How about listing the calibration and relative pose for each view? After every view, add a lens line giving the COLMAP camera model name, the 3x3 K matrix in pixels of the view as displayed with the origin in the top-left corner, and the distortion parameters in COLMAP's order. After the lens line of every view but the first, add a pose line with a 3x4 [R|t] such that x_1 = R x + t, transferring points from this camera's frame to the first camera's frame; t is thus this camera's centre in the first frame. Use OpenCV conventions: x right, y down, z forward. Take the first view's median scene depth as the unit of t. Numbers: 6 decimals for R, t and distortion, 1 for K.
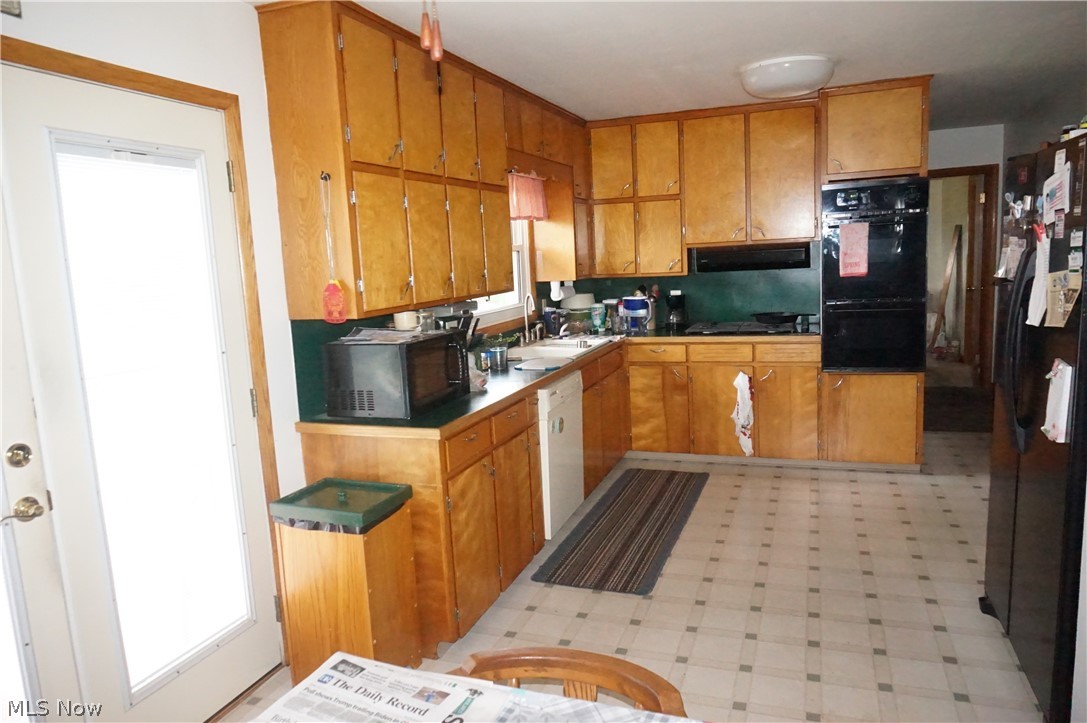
lens RADIAL K [[727.8, 0, 546.9], [0, 727.8, 362.3], [0, 0, 1]] dist [-0.027836, 0.012952]
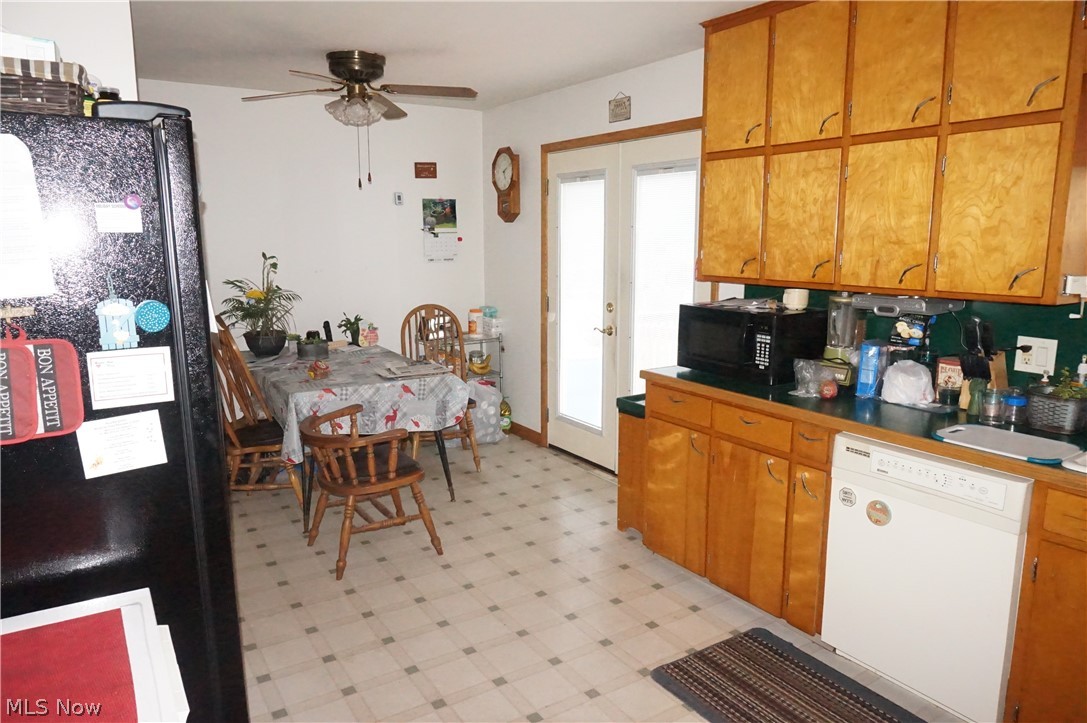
lens RADIAL K [[727.8, 0, 546.8], [0, 727.8, 362.0], [0, 0, 1]] dist [-0.027836, 0.012952]
pose [[-0.599769, 0.182580, -0.779065, 0.735557], [-0.091278, 0.951654, 0.293298, -0.217576], [0.794950, 0.247022, -0.554107, 1.227145]]
